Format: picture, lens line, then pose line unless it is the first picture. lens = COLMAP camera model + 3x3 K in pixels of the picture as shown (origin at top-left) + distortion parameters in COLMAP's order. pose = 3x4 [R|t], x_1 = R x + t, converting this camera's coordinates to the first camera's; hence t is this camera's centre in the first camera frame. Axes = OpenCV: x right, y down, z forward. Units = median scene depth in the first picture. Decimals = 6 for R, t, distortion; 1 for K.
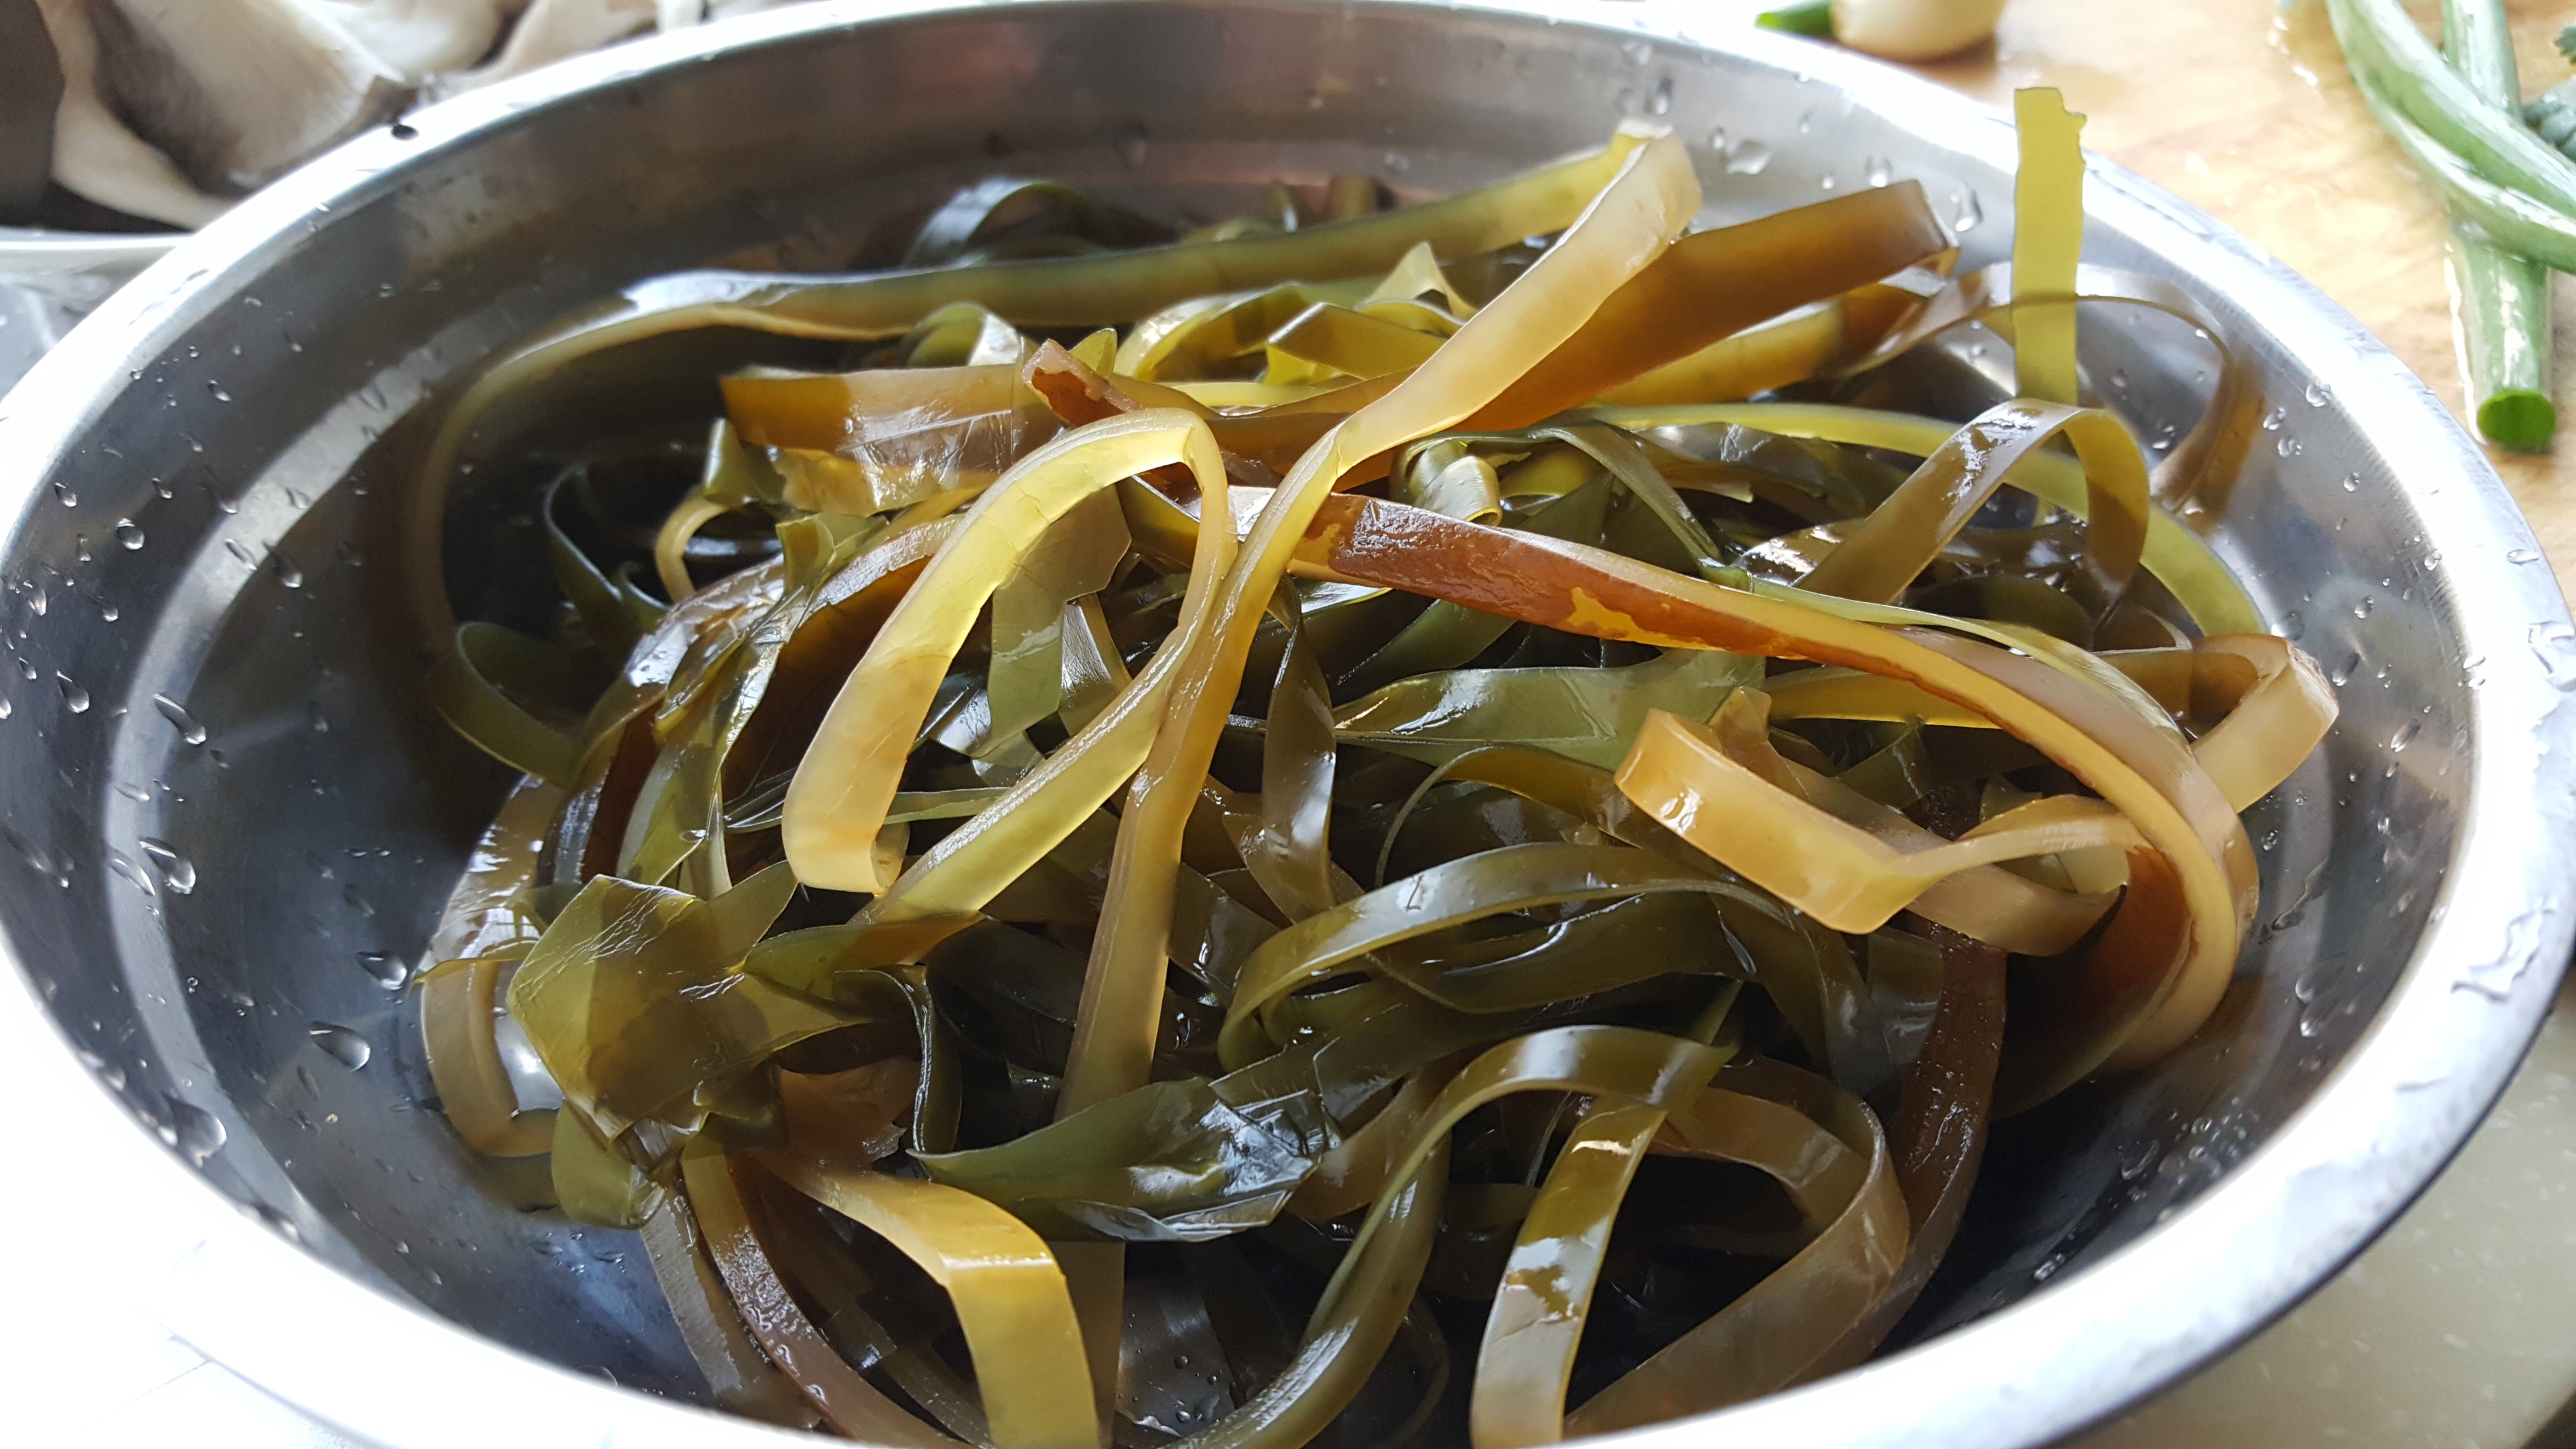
lens RADIAL K [[2035.2, 0, 1288.0], [0, 2035.2, 724.5], [0, 0, 1]] dist [0.095731, -0.003710]
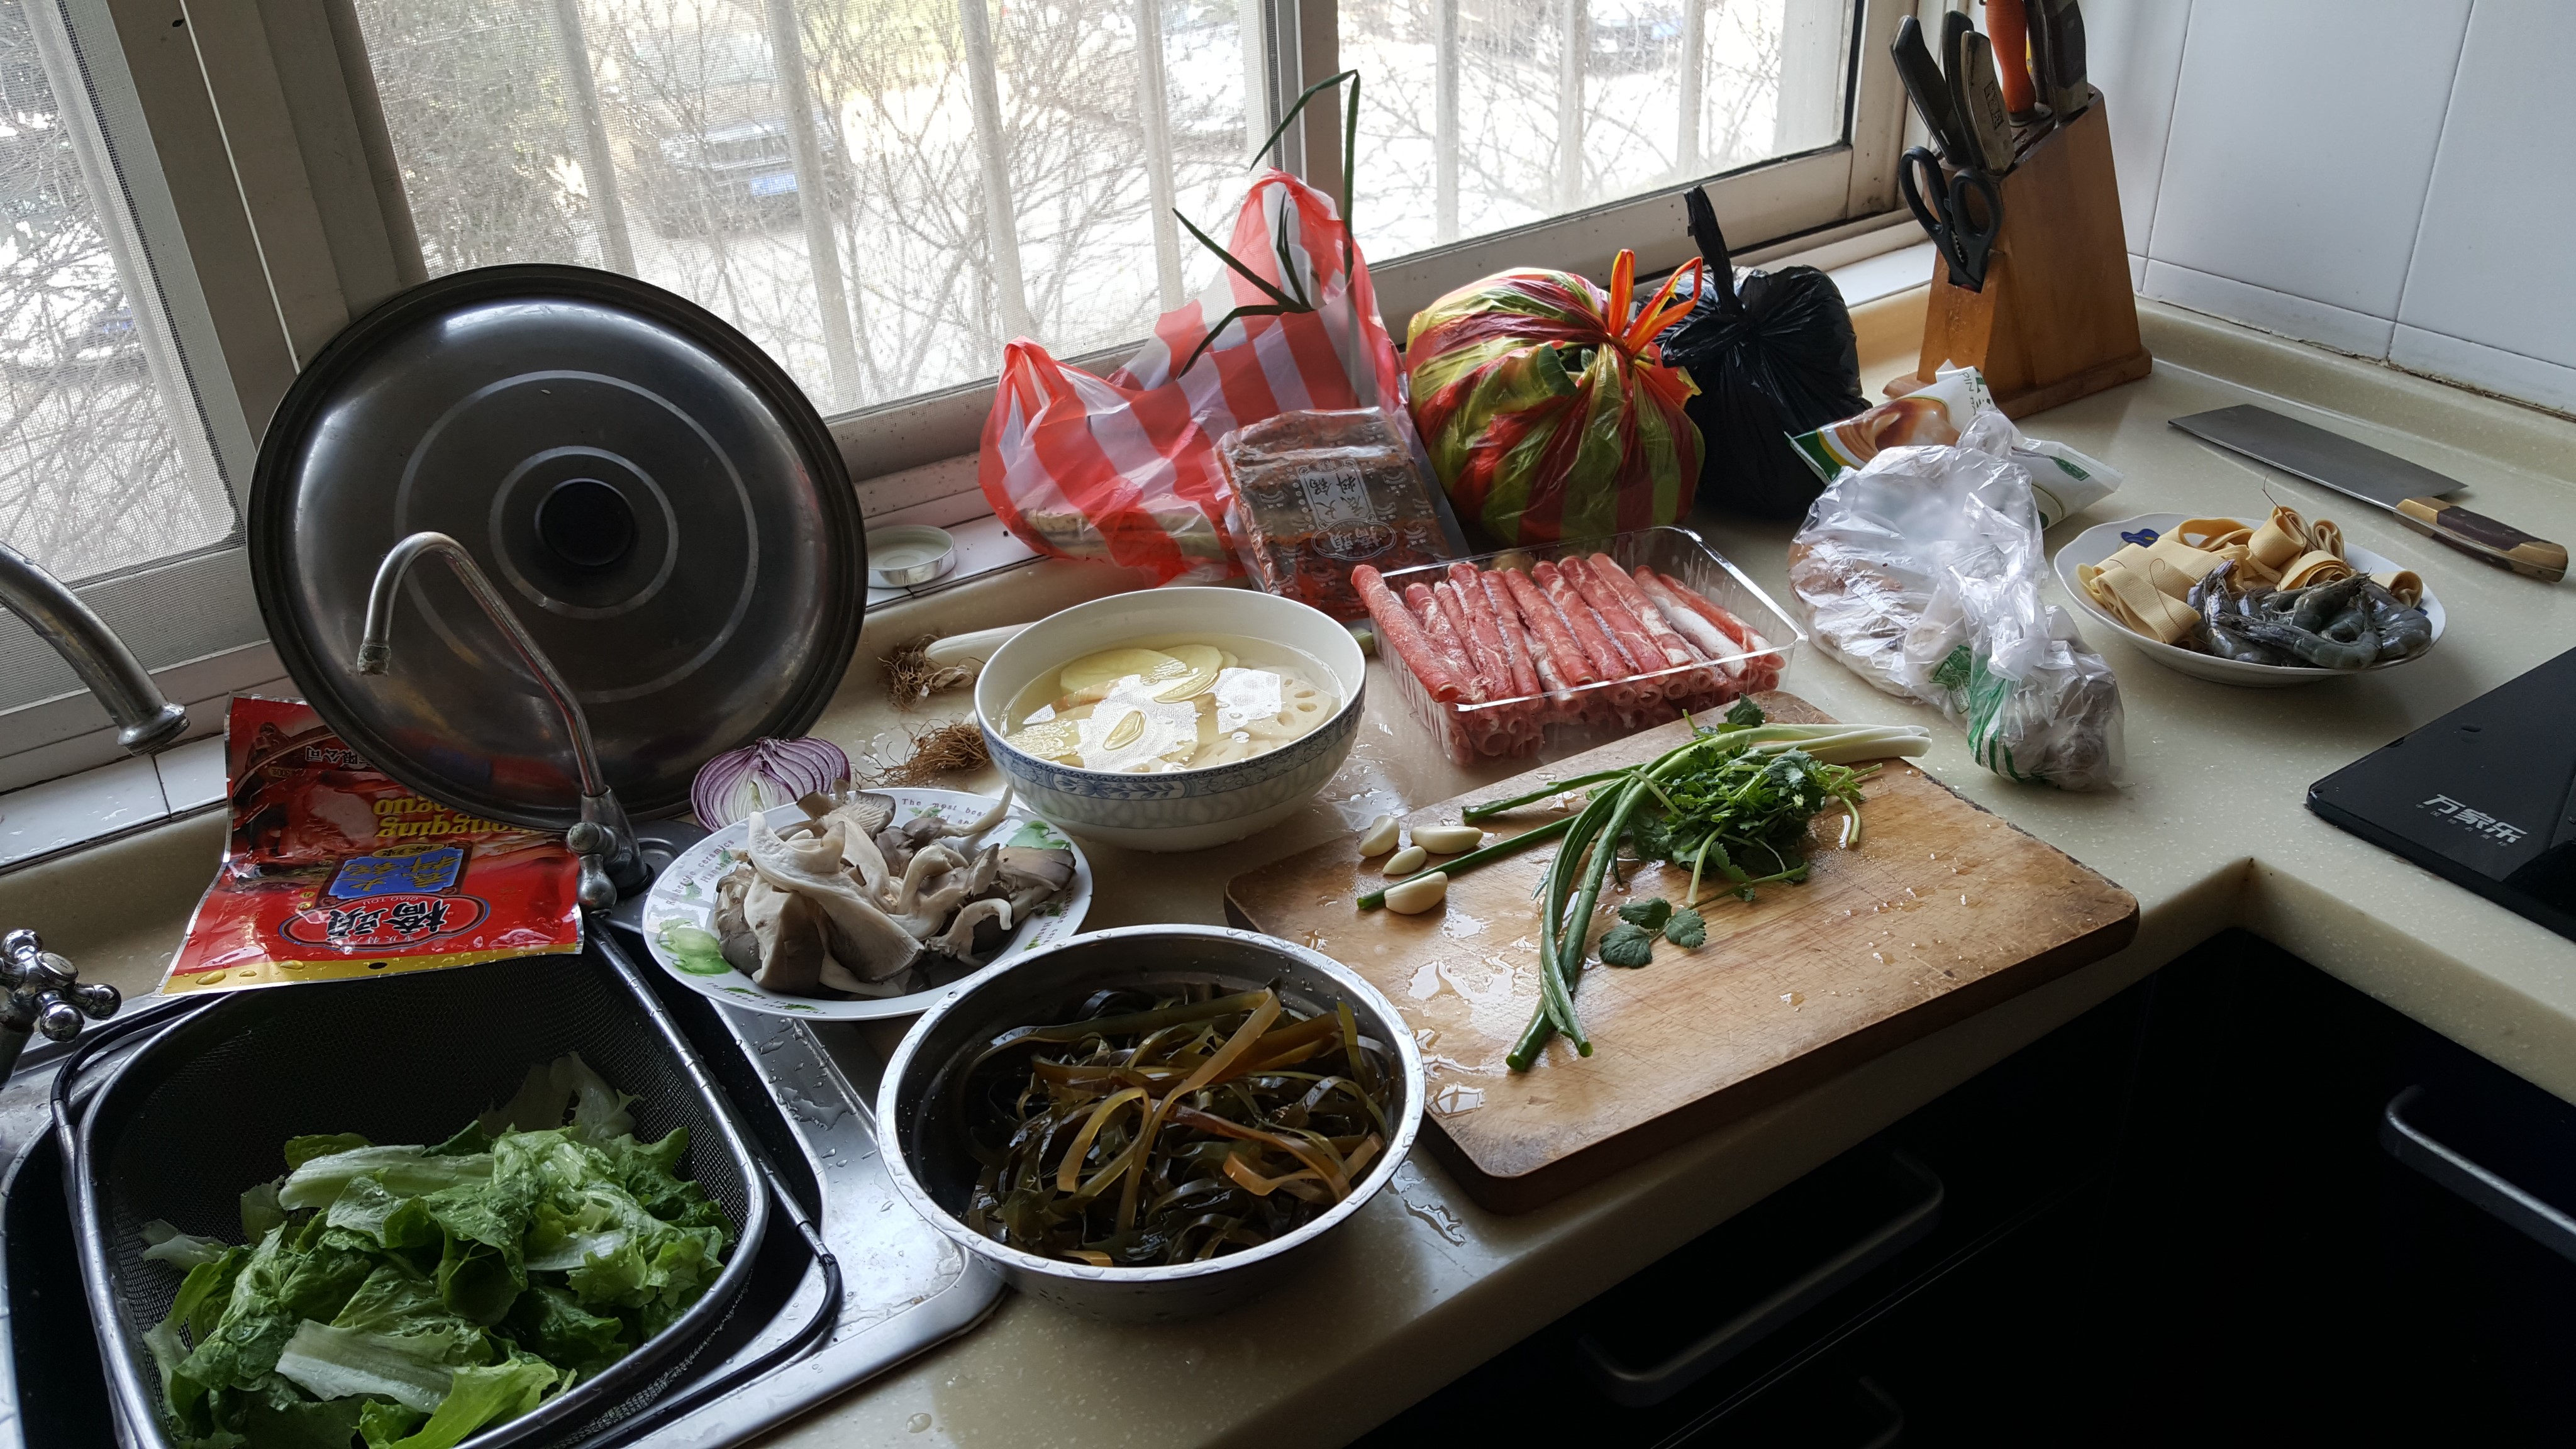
lens RADIAL K [[2035.2, 0, 1288.0], [0, 2035.2, 724.5], [0, 0, 1]] dist [0.095731, -0.003710]
pose [[0.998758, -0.010908, -0.048611, 0.500438], [0.002048, 0.983901, -0.178704, -0.123639], [0.049778, 0.178383, 0.982701, -3.588842]]
